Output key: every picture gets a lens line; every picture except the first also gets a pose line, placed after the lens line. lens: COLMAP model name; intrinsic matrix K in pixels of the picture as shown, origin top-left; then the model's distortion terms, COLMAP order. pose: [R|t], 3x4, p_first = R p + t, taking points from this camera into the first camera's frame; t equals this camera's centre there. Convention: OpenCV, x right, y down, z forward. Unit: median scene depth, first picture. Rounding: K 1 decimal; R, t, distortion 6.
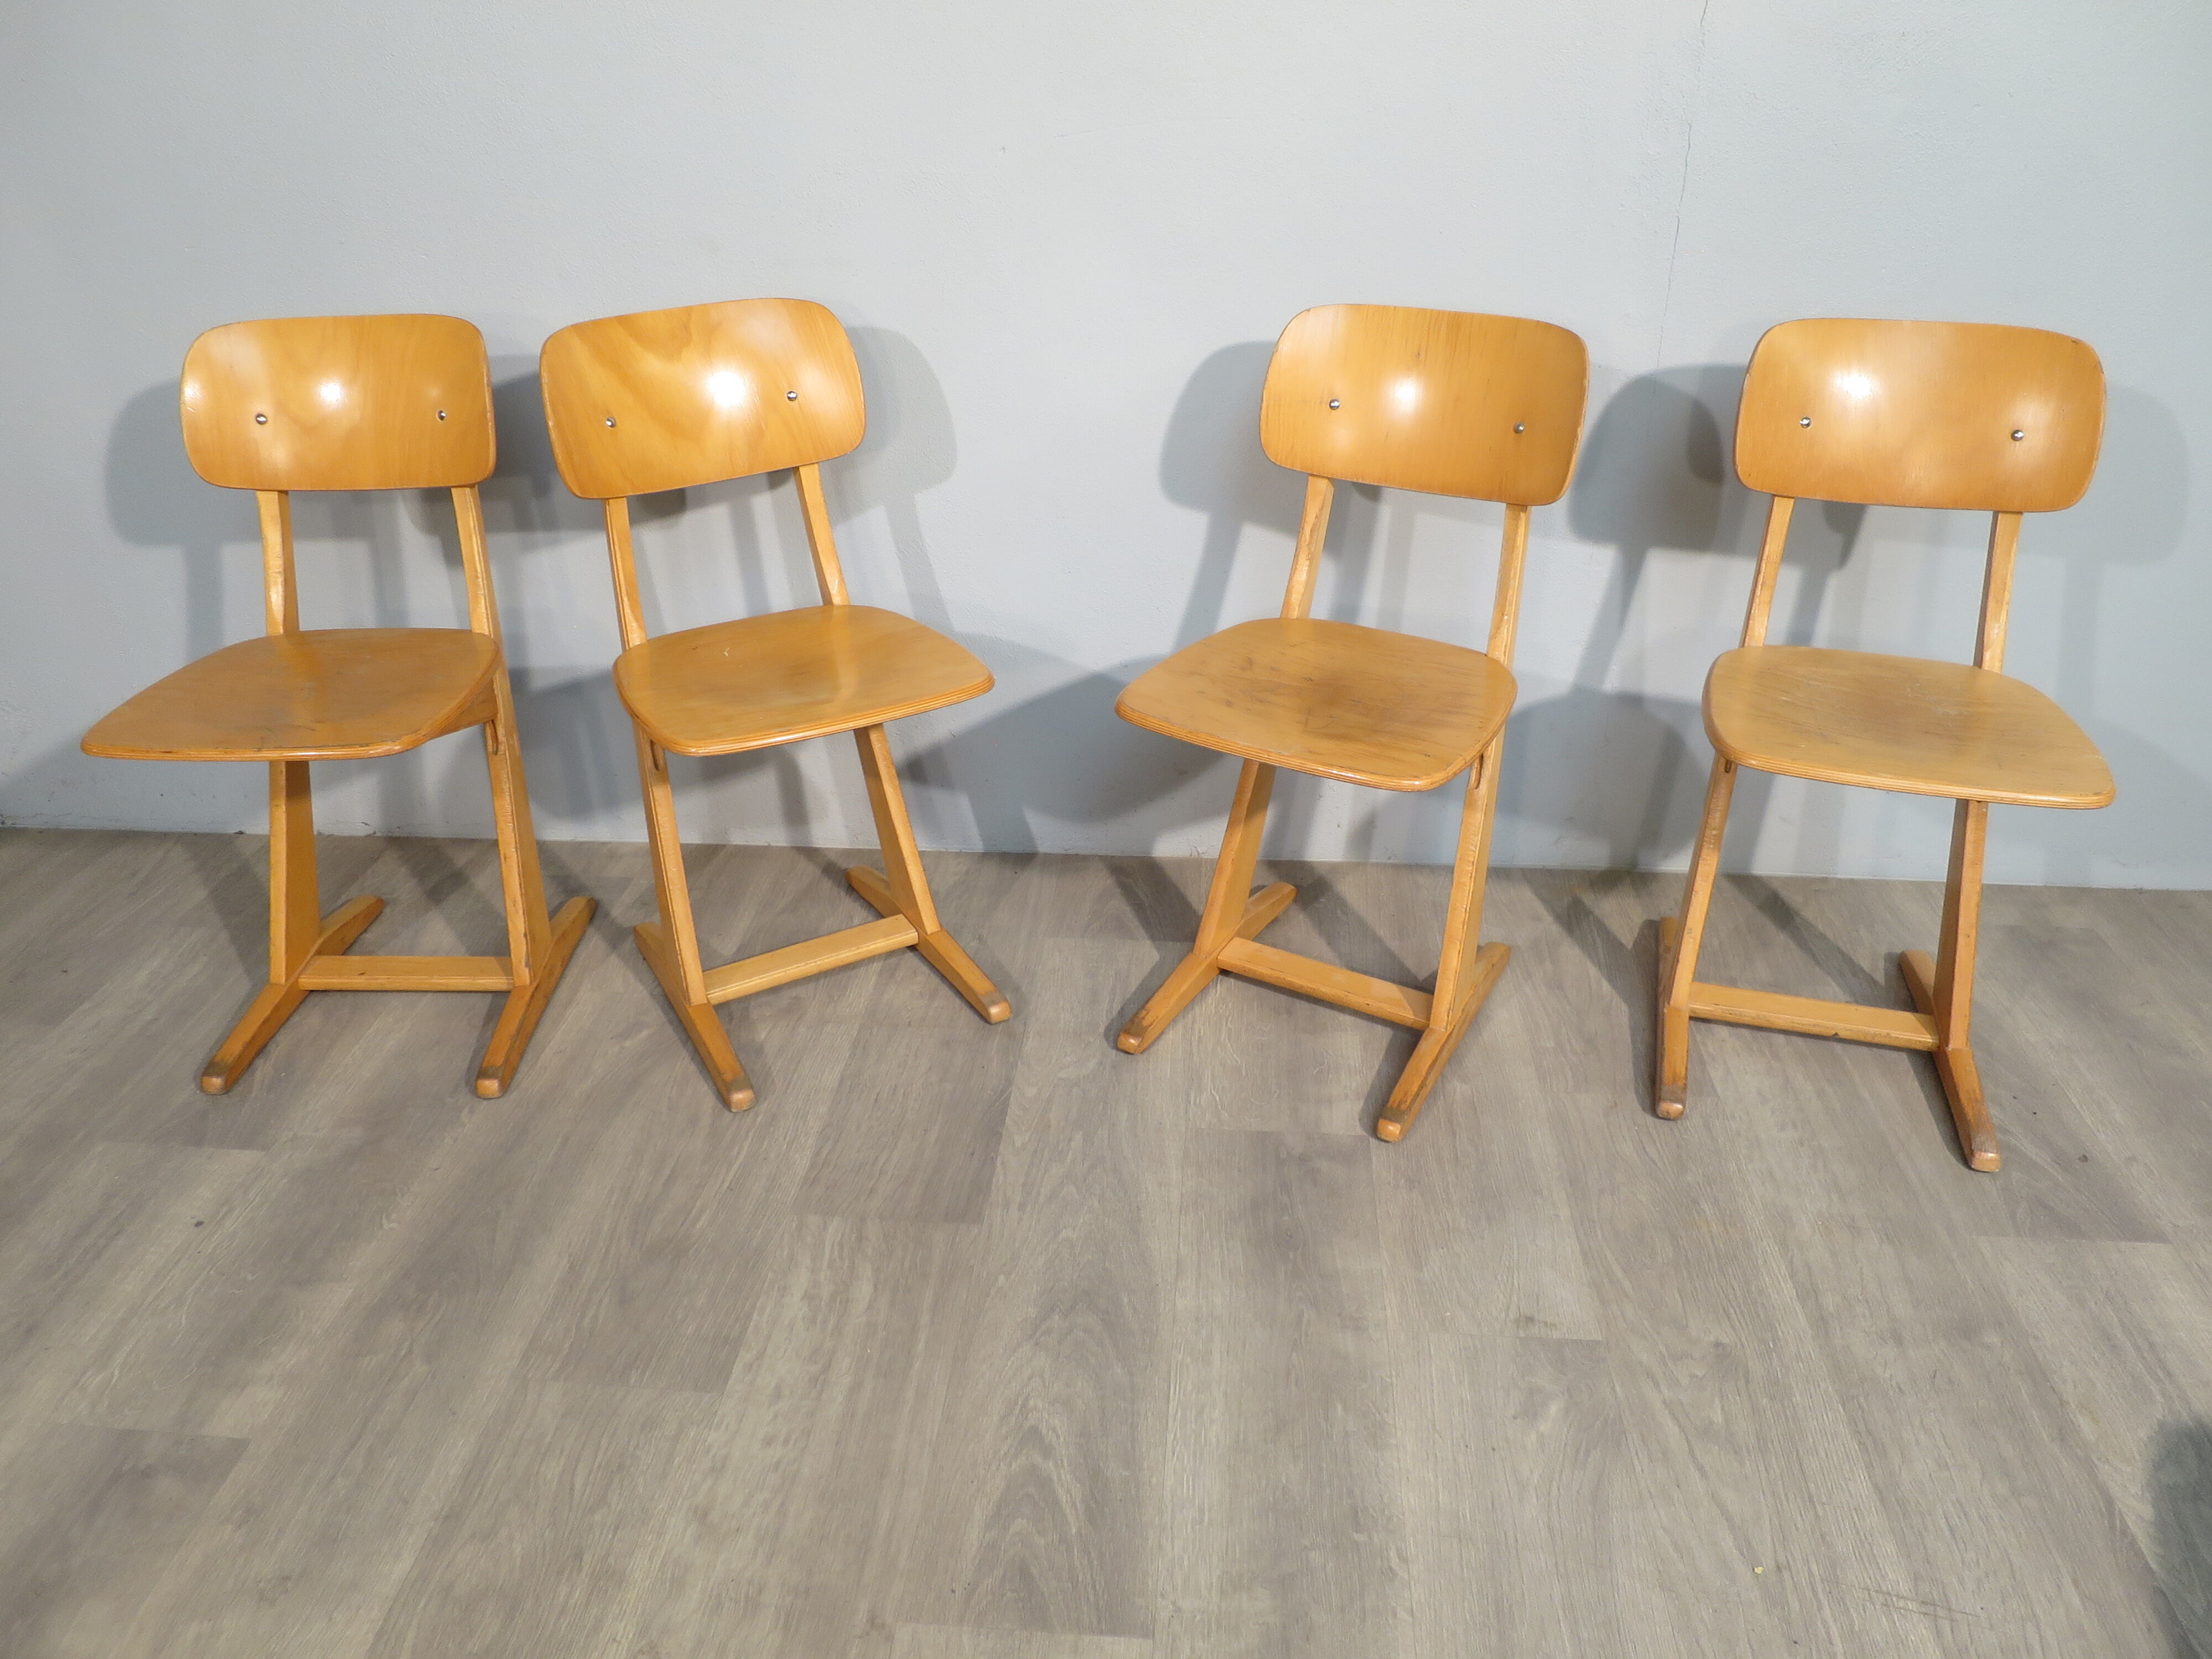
lens RADIAL K [[1594.5, 0, 1106.0], [0, 1594.5, 829.5], [0, 0, 1]] dist [-0.049761, 0.013355]
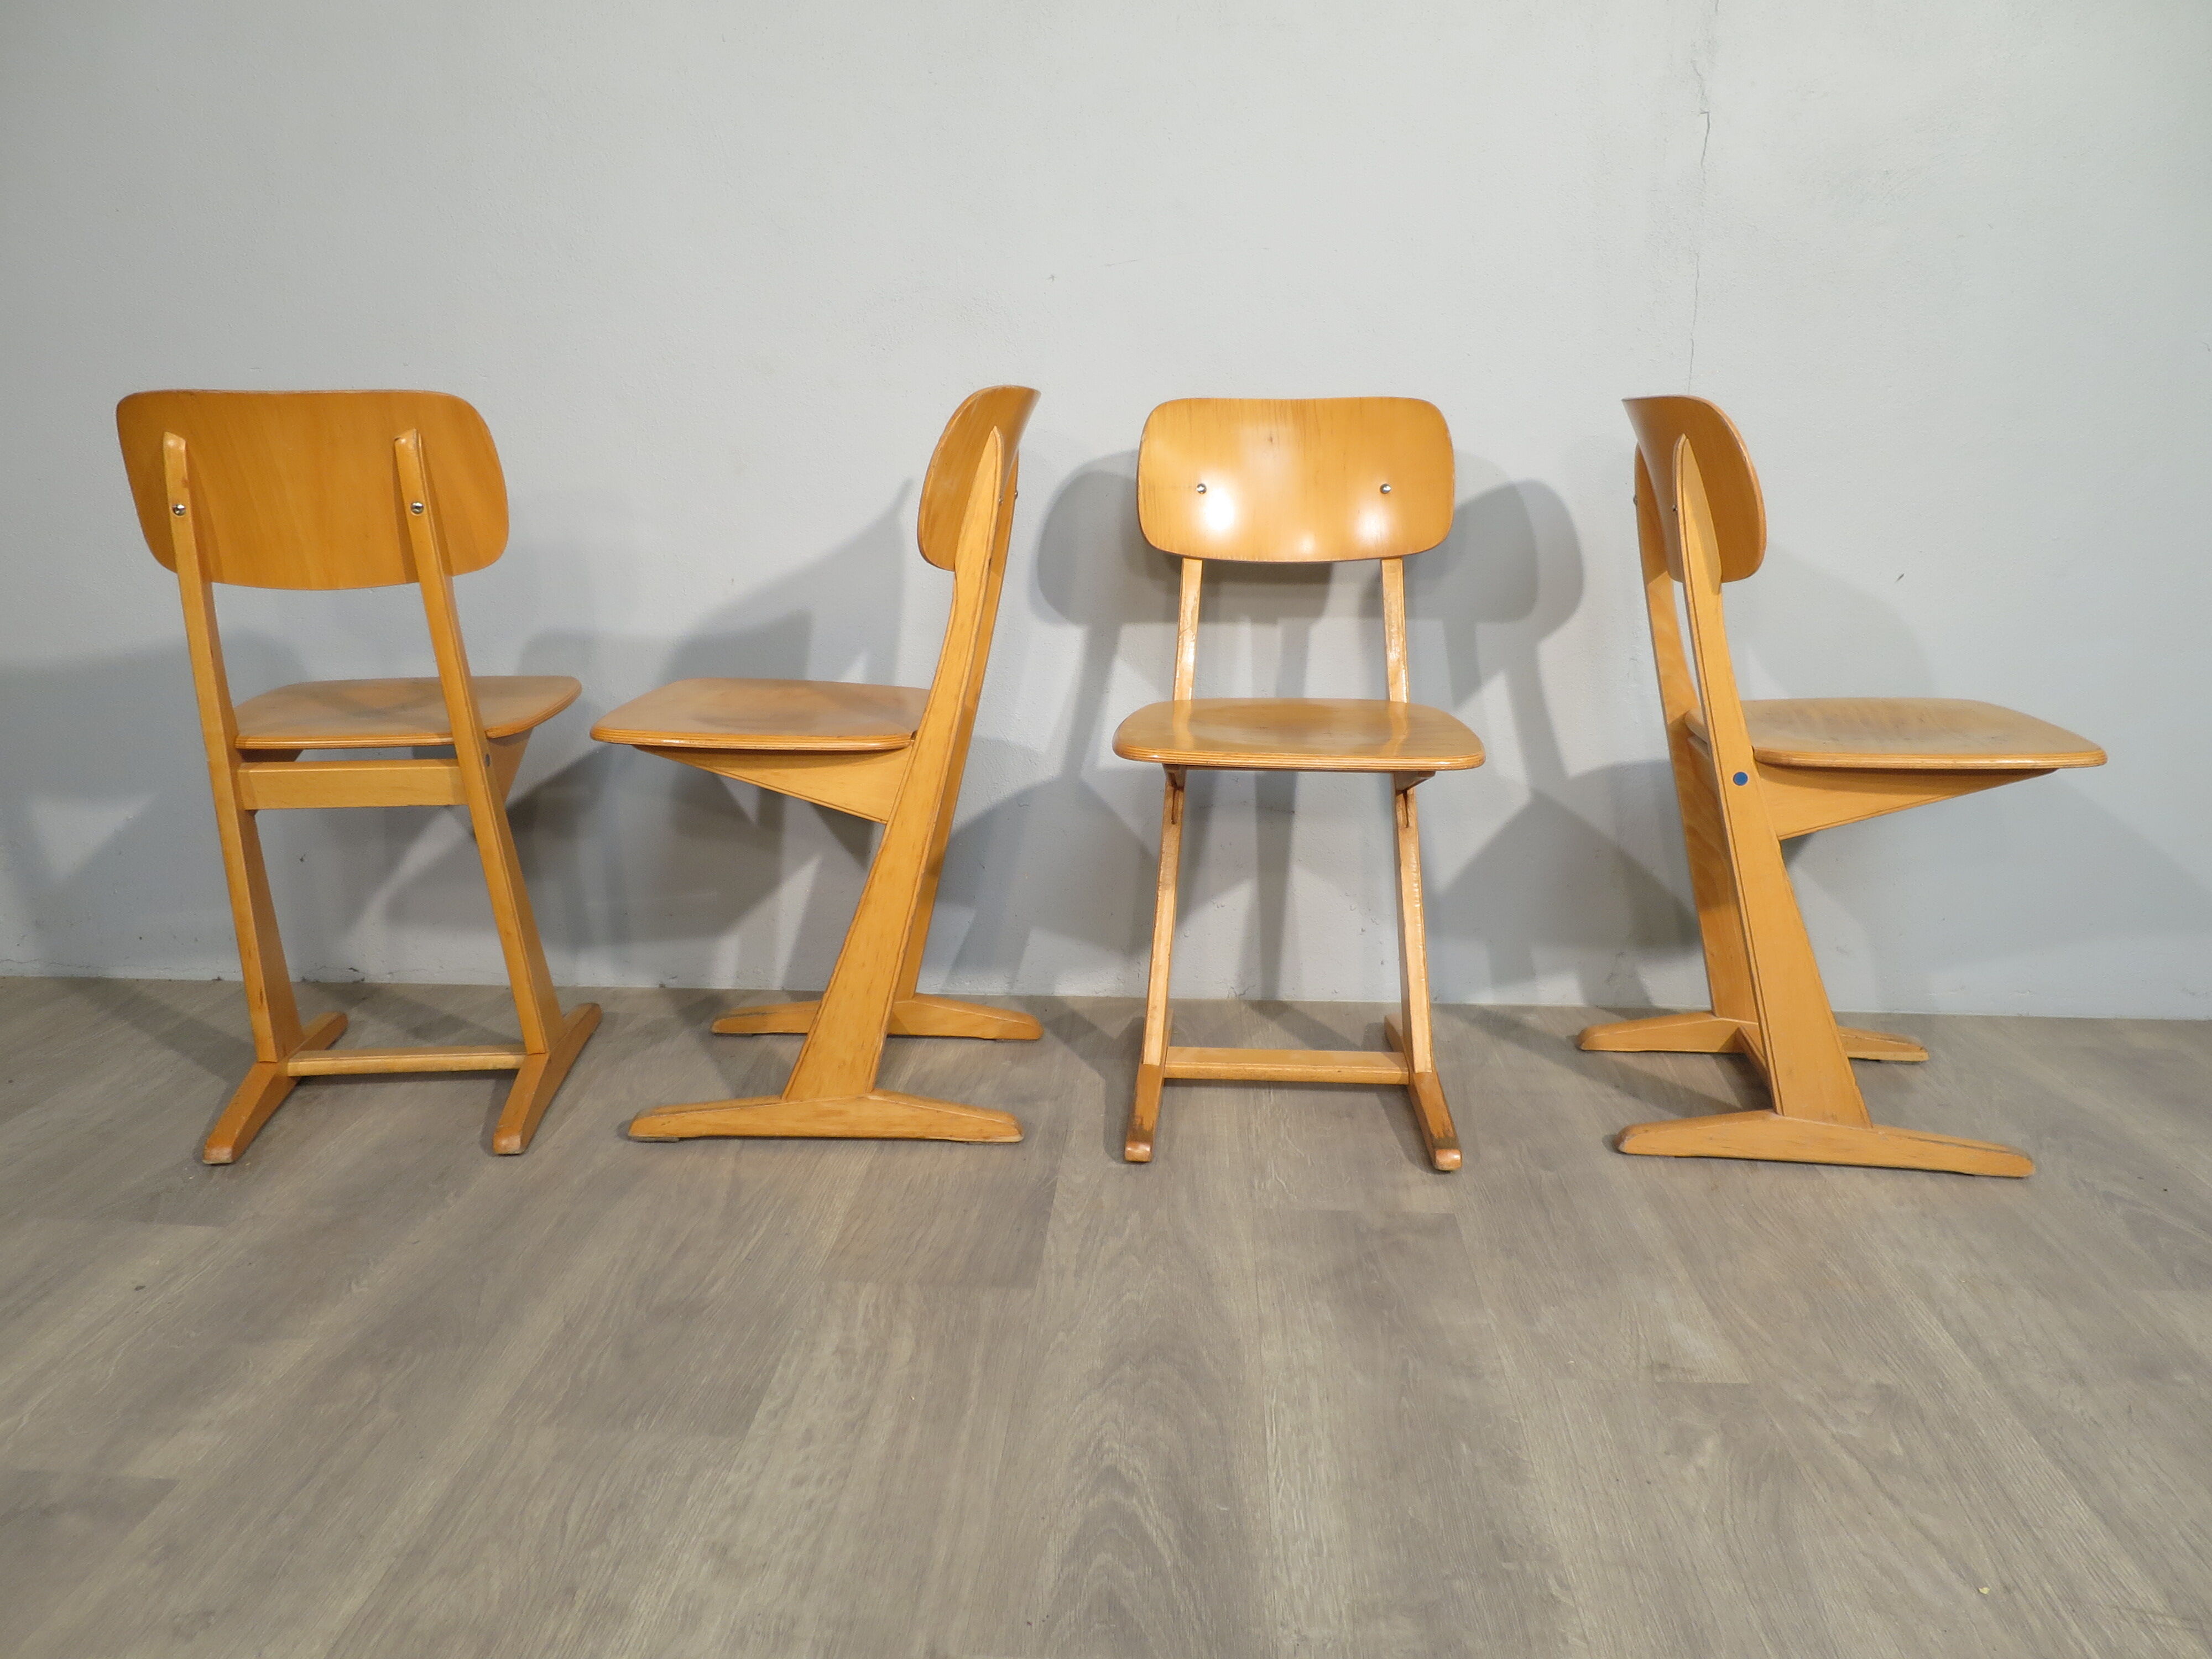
lens RADIAL K [[1594.5, 0, 1106.0], [0, 1594.5, 829.5], [0, 0, 1]] dist [-0.049761, 0.013355]
pose [[0.999685, 0.006724, 0.024190, -0.063367], [-0.000449, 0.968100, -0.250564, 0.229644], [-0.025103, 0.250474, 0.967798, 0.078888]]
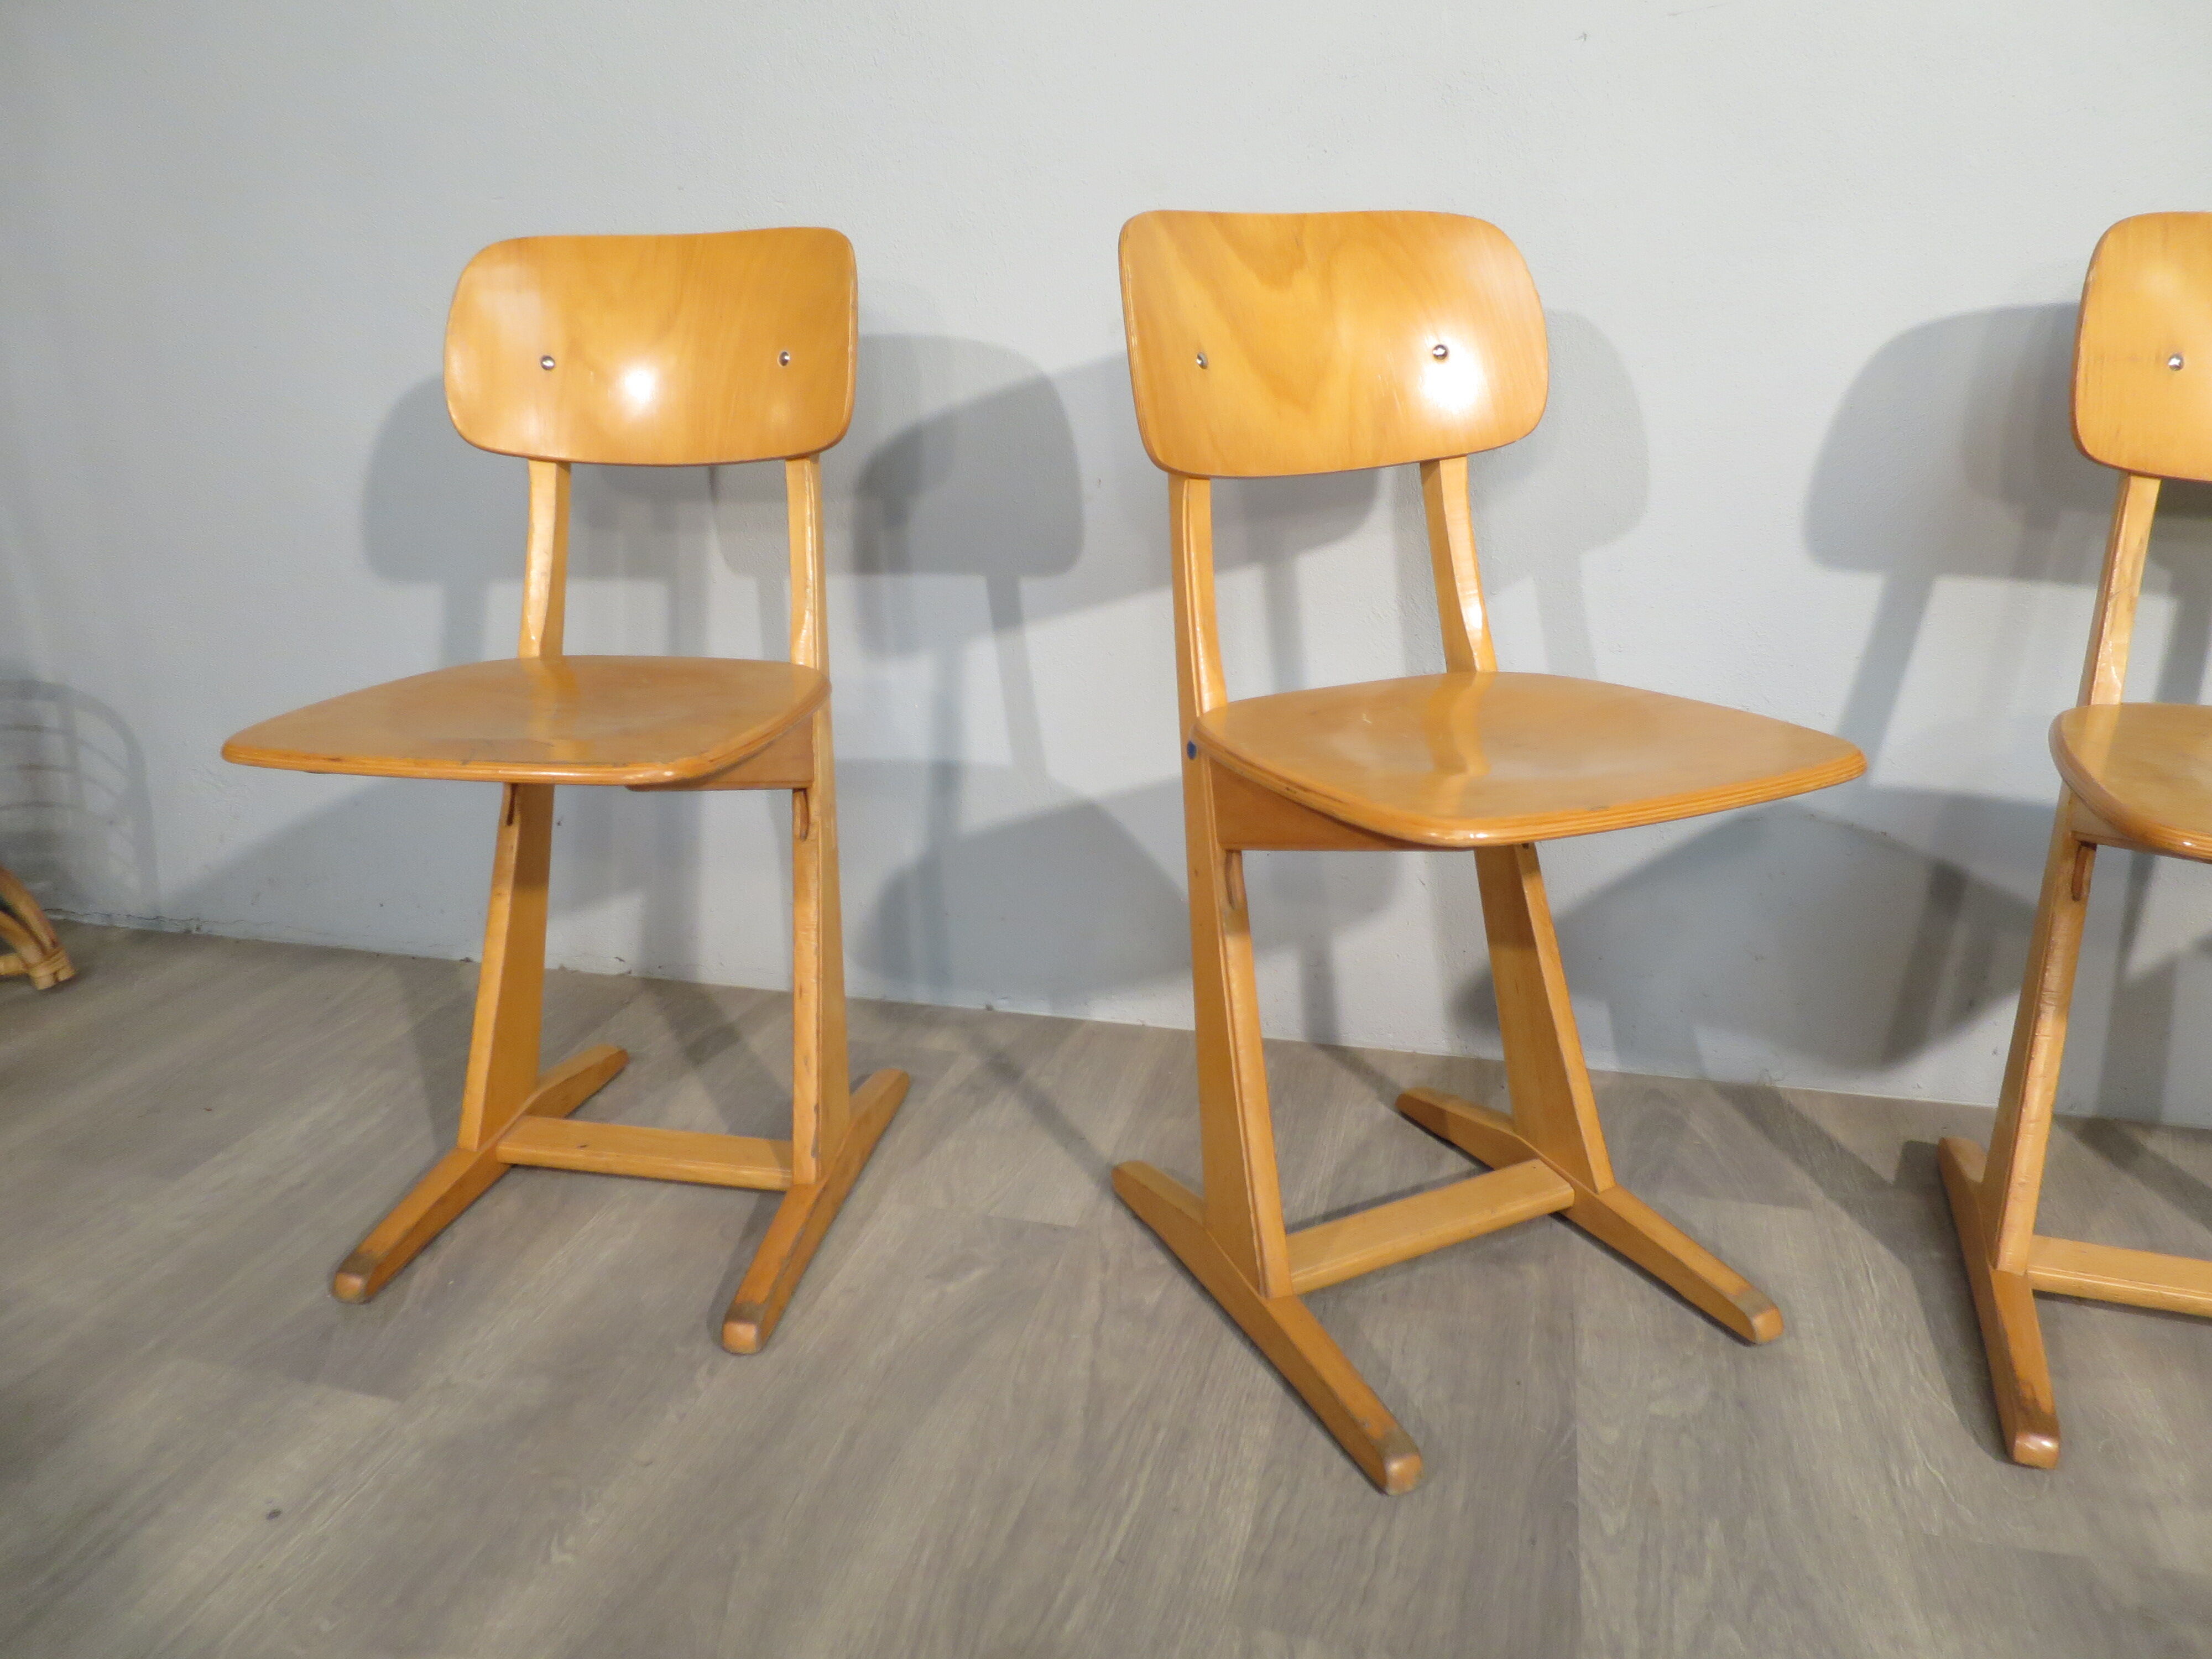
lens RADIAL K [[1594.5, 0, 1106.0], [0, 1594.5, 829.5], [0, 0, 1]] dist [-0.049761, 0.013355]
pose [[0.985395, 0.053951, -0.161514, -0.173075], [-0.079983, 0.983986, -0.159290, 0.058192], [0.150334, 0.169882, 0.973930, 0.411767]]
